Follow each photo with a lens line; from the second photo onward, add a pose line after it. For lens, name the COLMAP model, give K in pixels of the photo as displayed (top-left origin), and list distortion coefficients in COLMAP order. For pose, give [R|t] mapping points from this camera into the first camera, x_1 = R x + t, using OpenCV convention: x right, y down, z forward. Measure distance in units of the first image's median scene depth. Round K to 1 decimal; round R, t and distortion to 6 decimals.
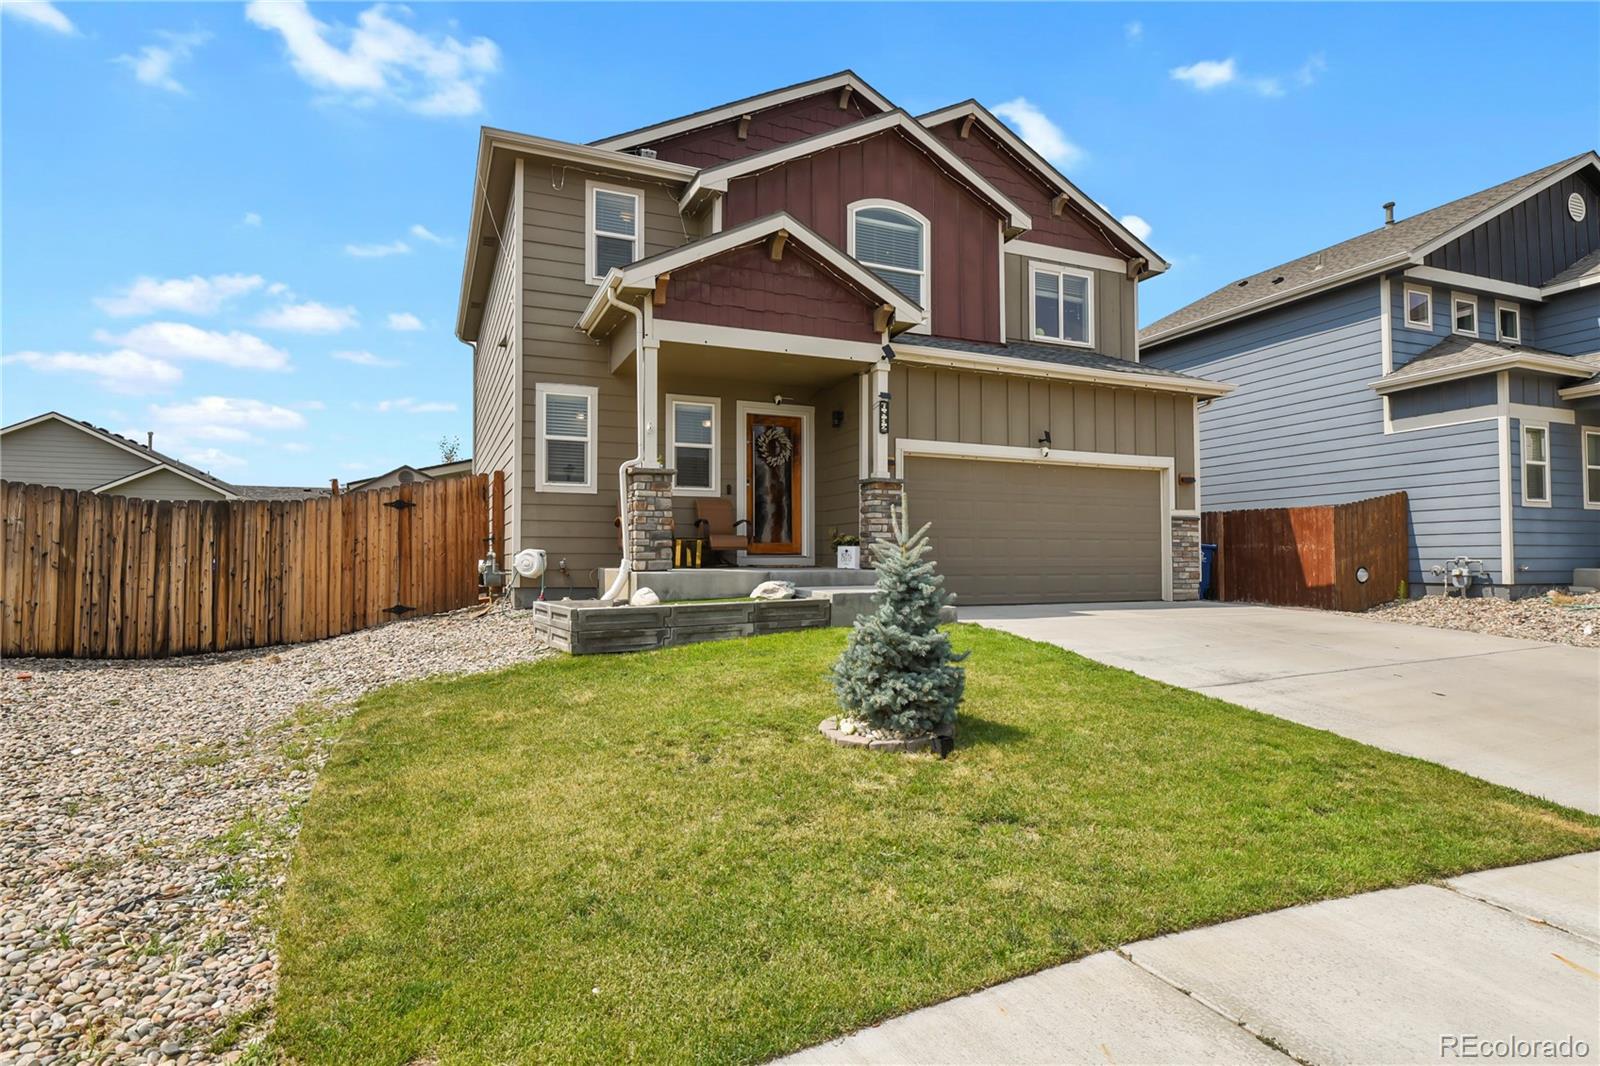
lens RADIAL K [[841.9, 0, 810.3], [0, 841.9, 535.2], [0, 0, 1]] dist [0.000832, -0.001040]
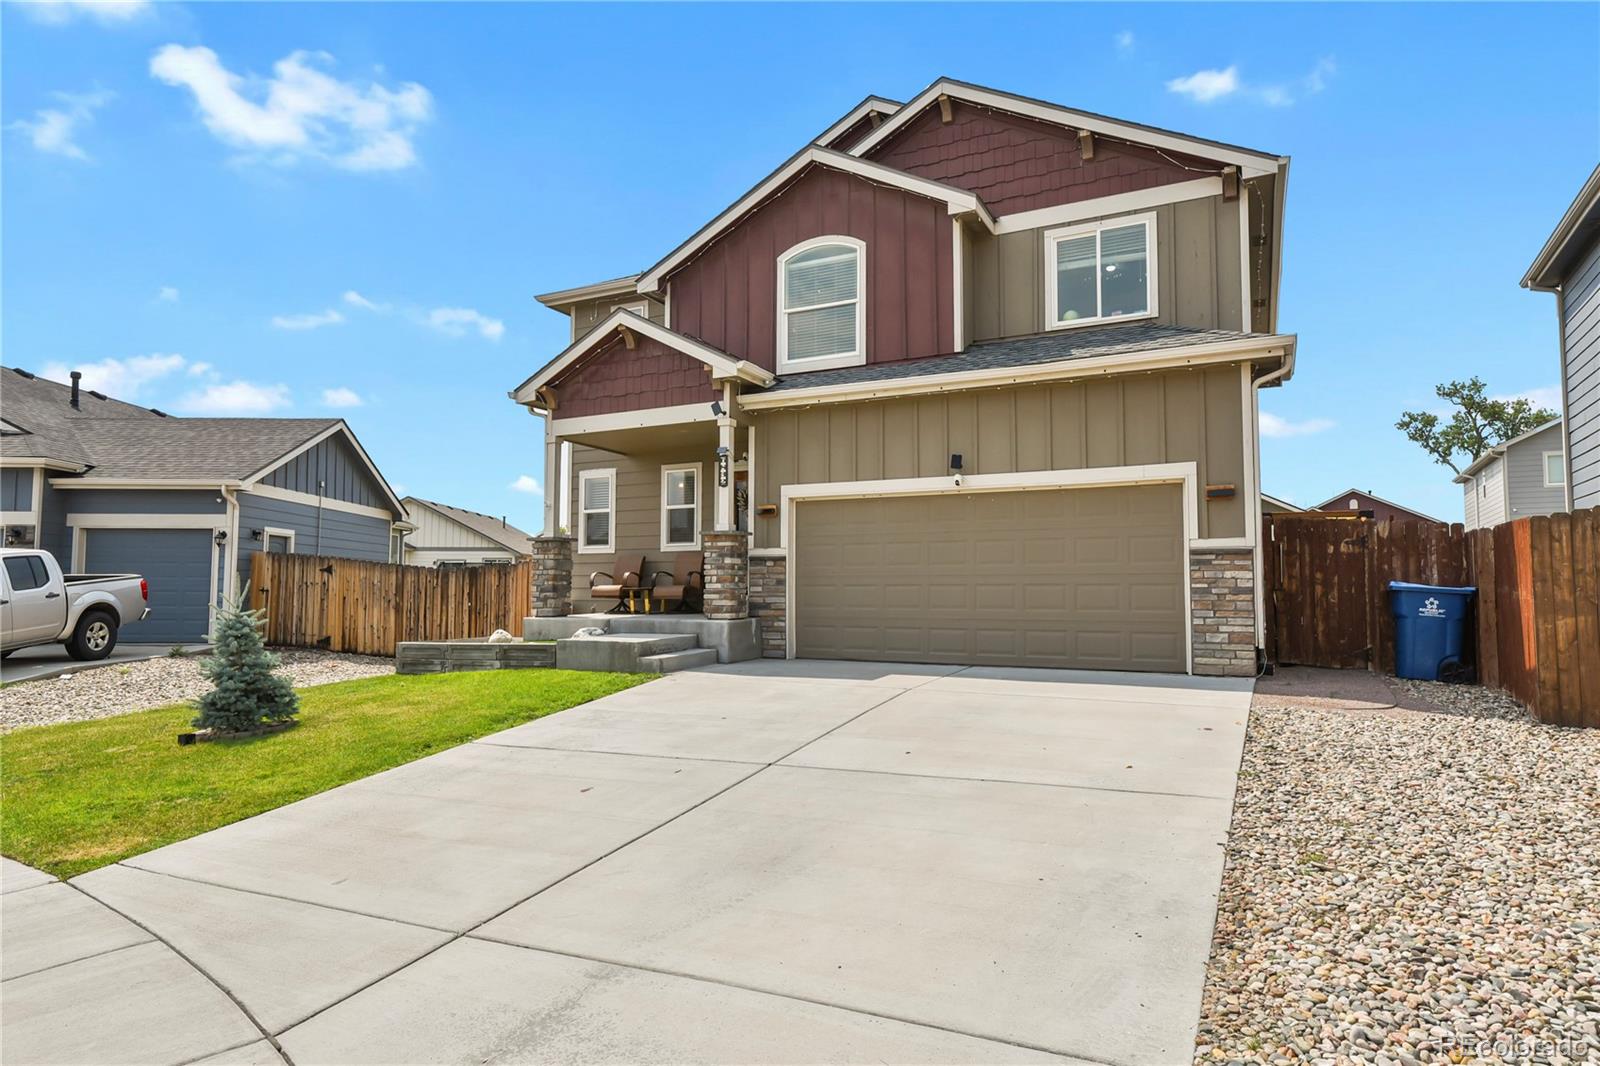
lens RADIAL K [[911.1, 0, 814.4], [0, 911.1, 534.9], [0, 0, 1]] dist [0.011529, -0.002931]
pose [[0.633891, -0.047482, -0.771963, 0.940466], [0.022790, 0.998827, -0.042722, -0.010997], [0.773086, 0.009488, 0.634230, 0.353037]]
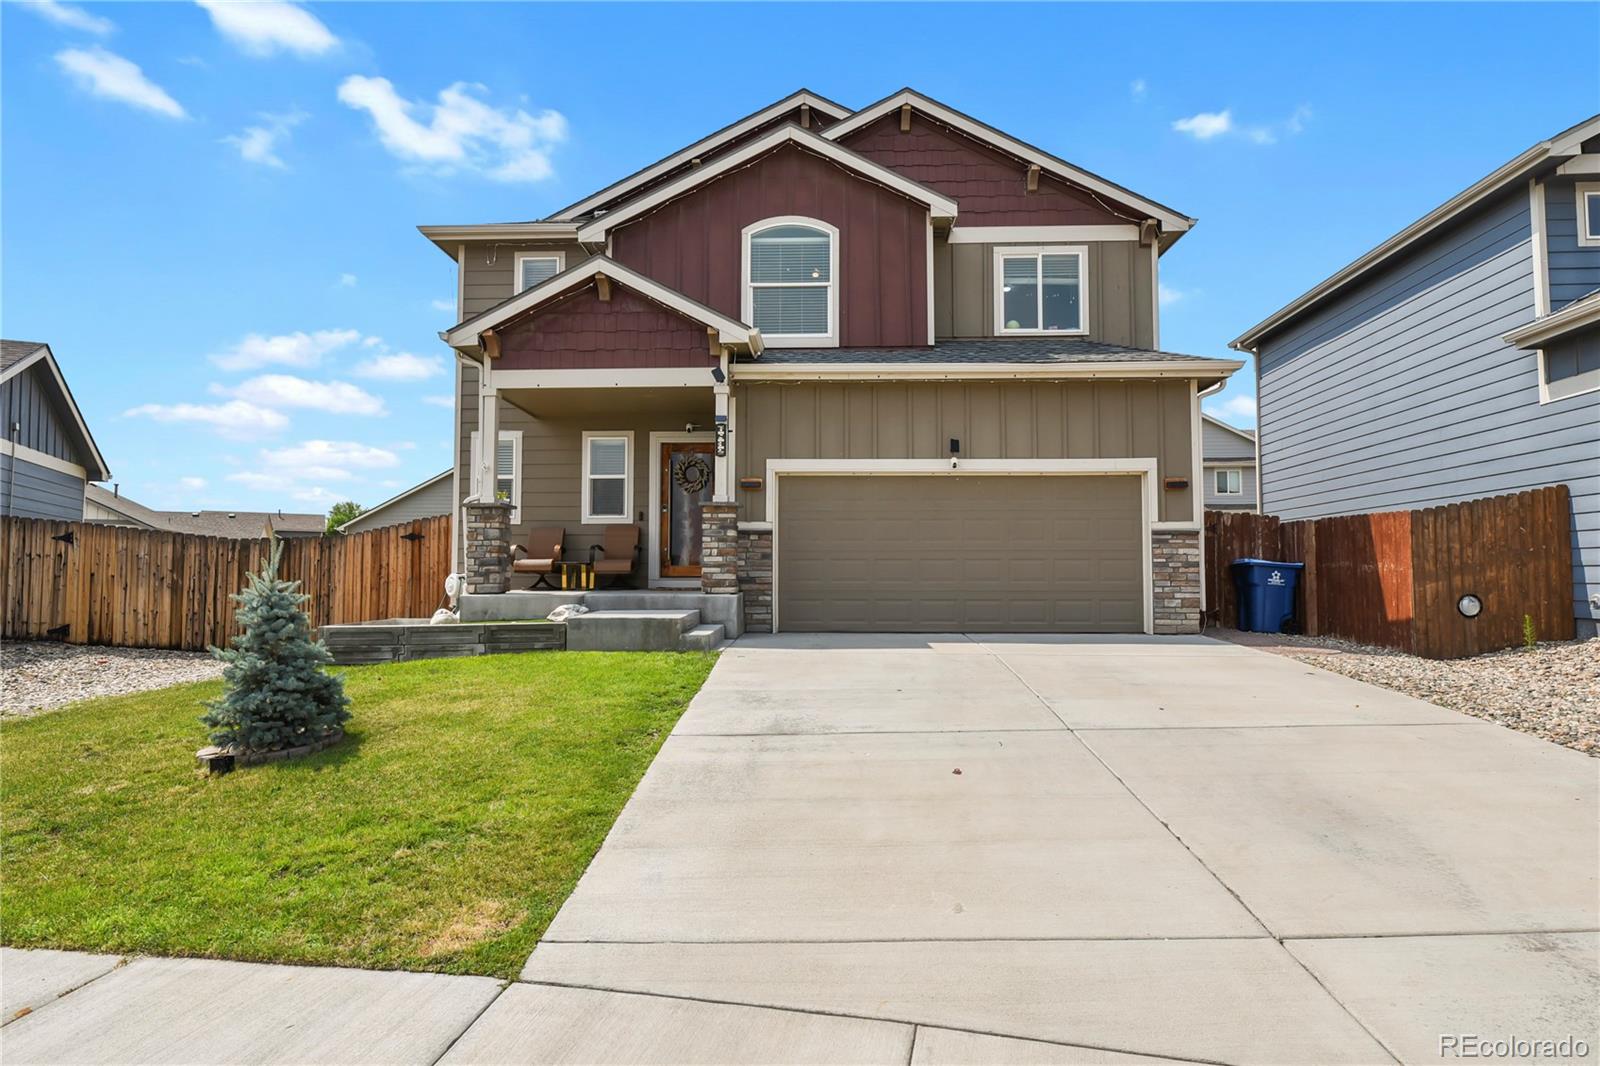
lens RADIAL K [[827.3, 0, 812.2], [0, 827.3, 535.8], [0, 0, 1]] dist [-0.000252, -0.003389]
pose [[0.899771, -0.020129, -0.435898, 0.563674], [0.012688, 0.999720, -0.019975, -0.005997], [0.436178, 0.012442, 0.899774, 0.158039]]
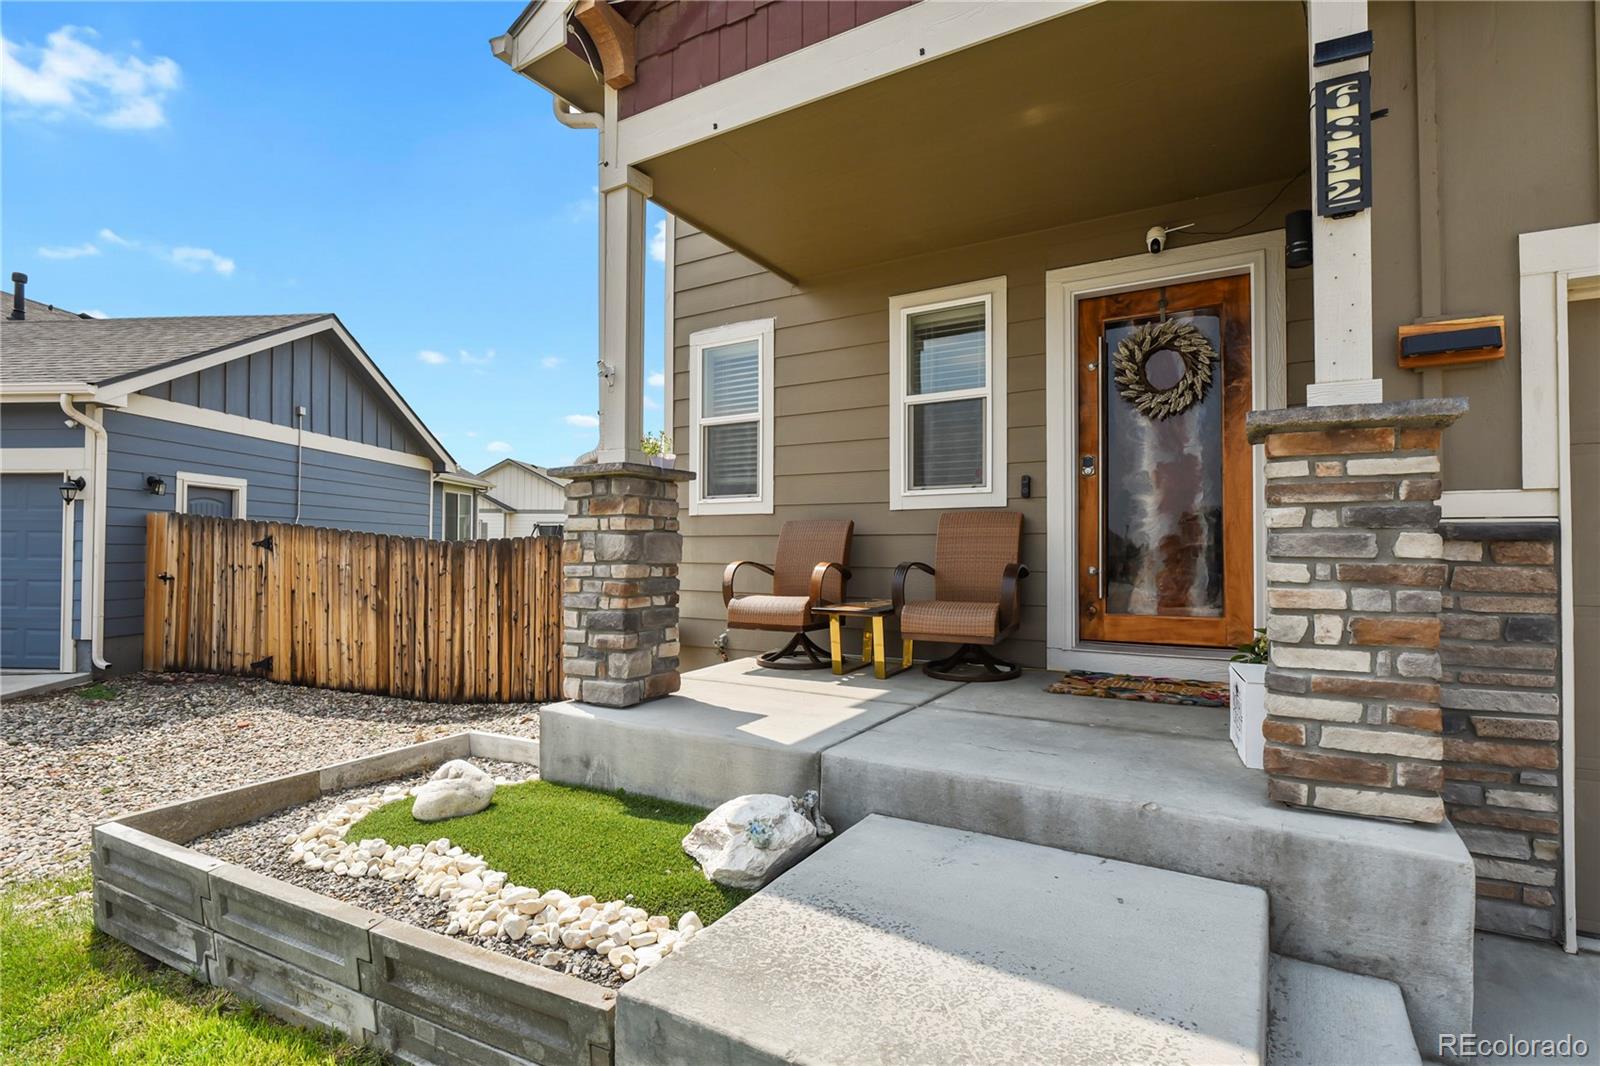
lens RADIAL K [[773.3, 0, 812.9], [0, 773.3, 537.2], [0, 0, 1]] dist [-0.004117, -0.007097]
pose [[0.573620, -0.009750, -0.819064, 0.163145], [0.023265, 0.999720, 0.004393, -0.033916], [0.818791, -0.021576, 0.573686, 0.702100]]
